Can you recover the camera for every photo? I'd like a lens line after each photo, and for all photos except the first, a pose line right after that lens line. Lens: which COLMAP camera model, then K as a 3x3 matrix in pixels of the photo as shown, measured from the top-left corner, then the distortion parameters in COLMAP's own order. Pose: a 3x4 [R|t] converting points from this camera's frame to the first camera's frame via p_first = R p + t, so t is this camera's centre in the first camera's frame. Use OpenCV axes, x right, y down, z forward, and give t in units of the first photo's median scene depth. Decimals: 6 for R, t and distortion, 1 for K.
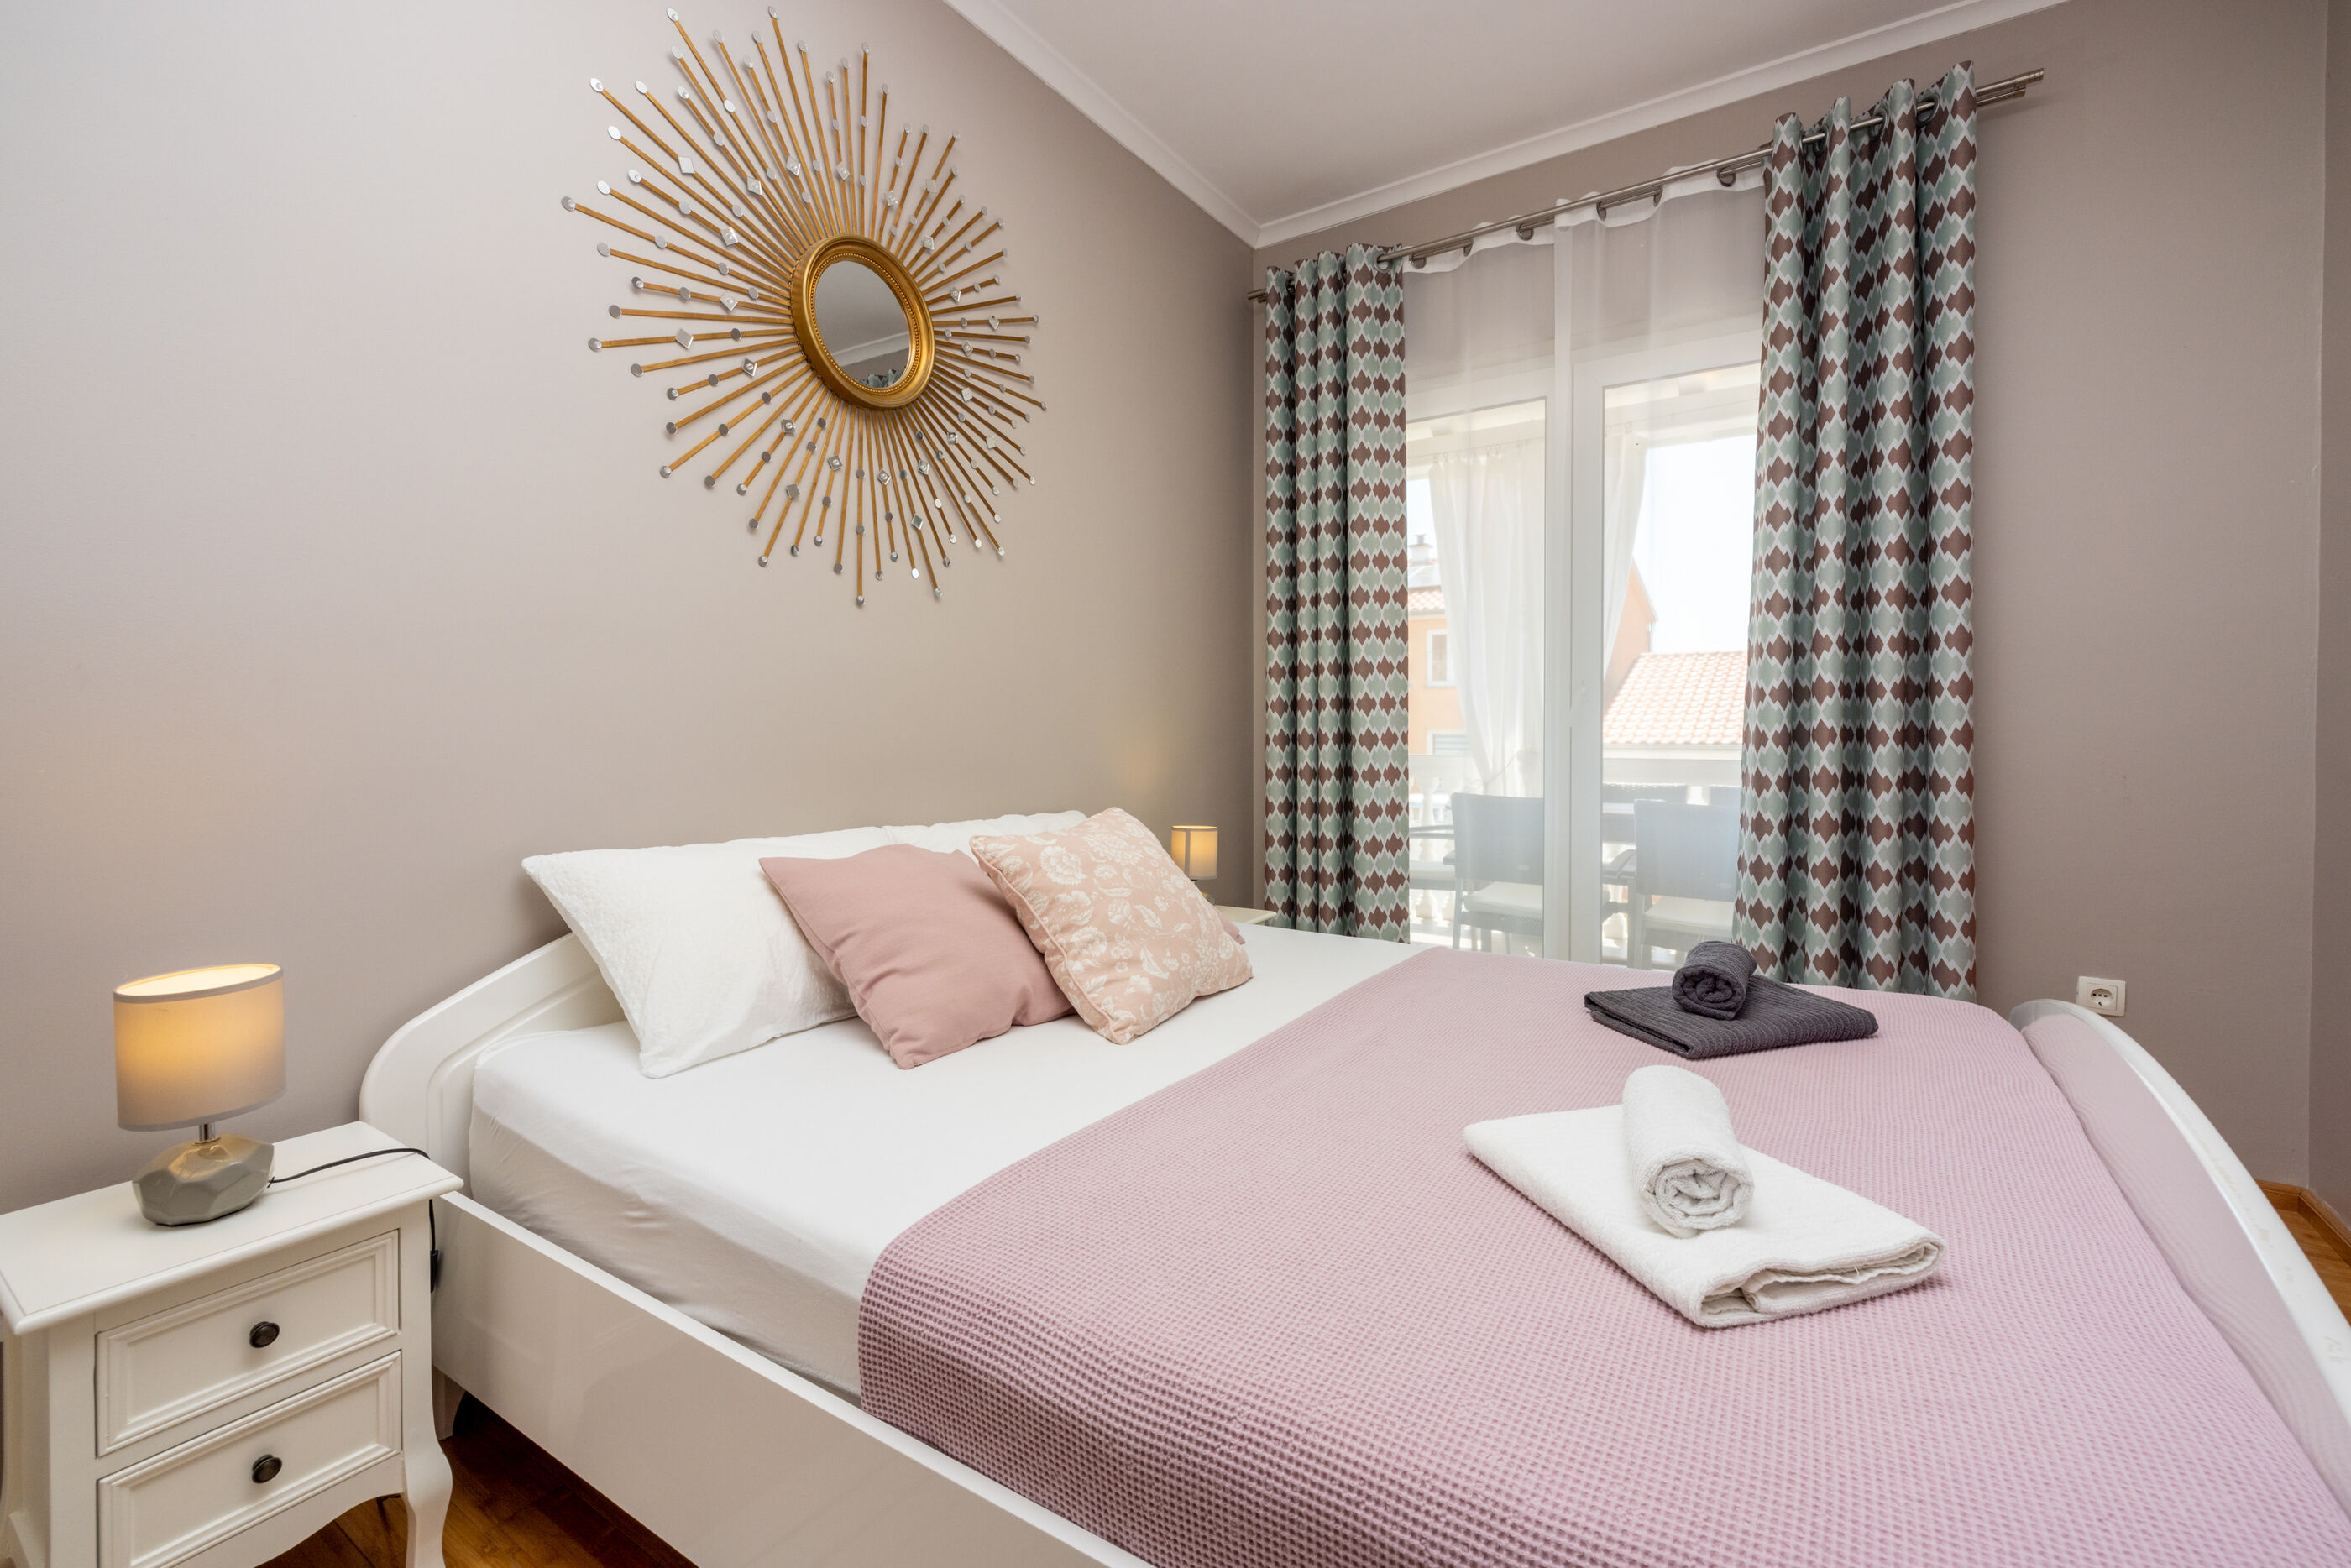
lens RADIAL K [[997.4, 0, 1172.8], [0, 997.4, 730.4], [0, 0, 1]] dist [0.001268, 0.000130]
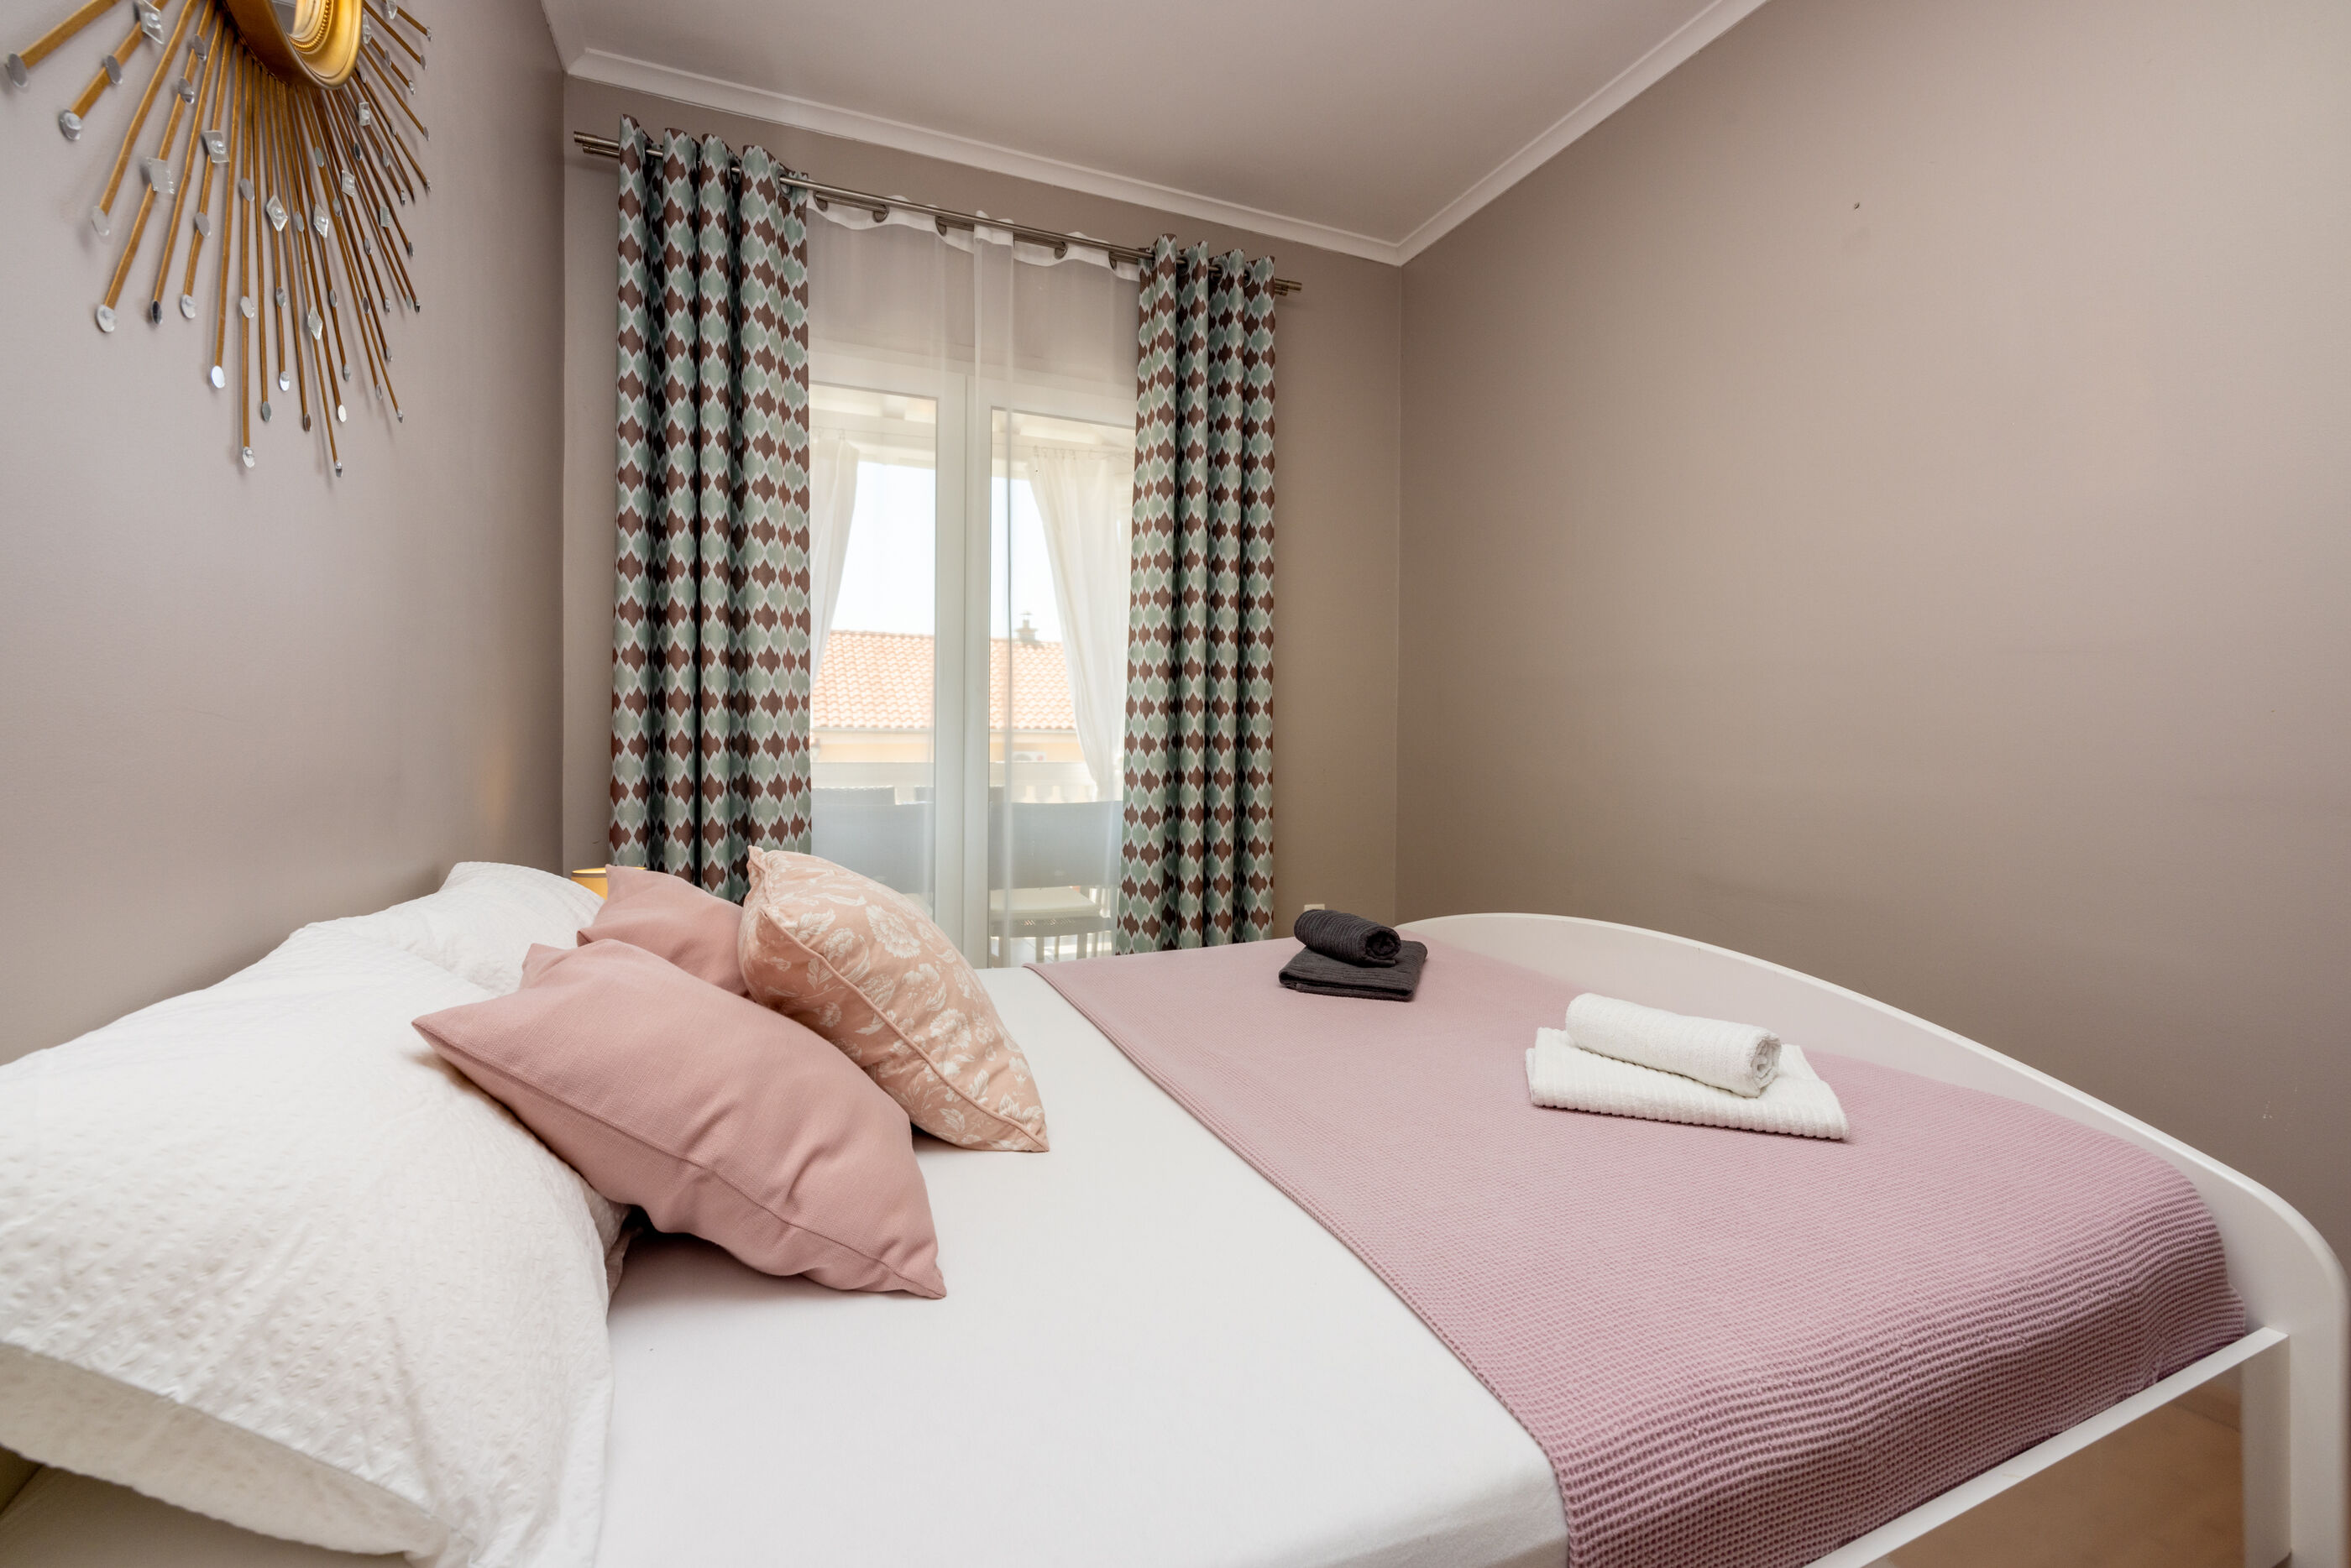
lens RADIAL K [[1003.8, 0, 1178.8], [0, 1003.8, 730.5], [0, 0, 1]] dist [0.003915, -0.000255]
pose [[0.548298, 0.009392, 0.836230, -0.378168], [-0.006982, 0.999953, -0.006653, -0.000163], [-0.836254, -0.002191, 0.548338, 0.294429]]
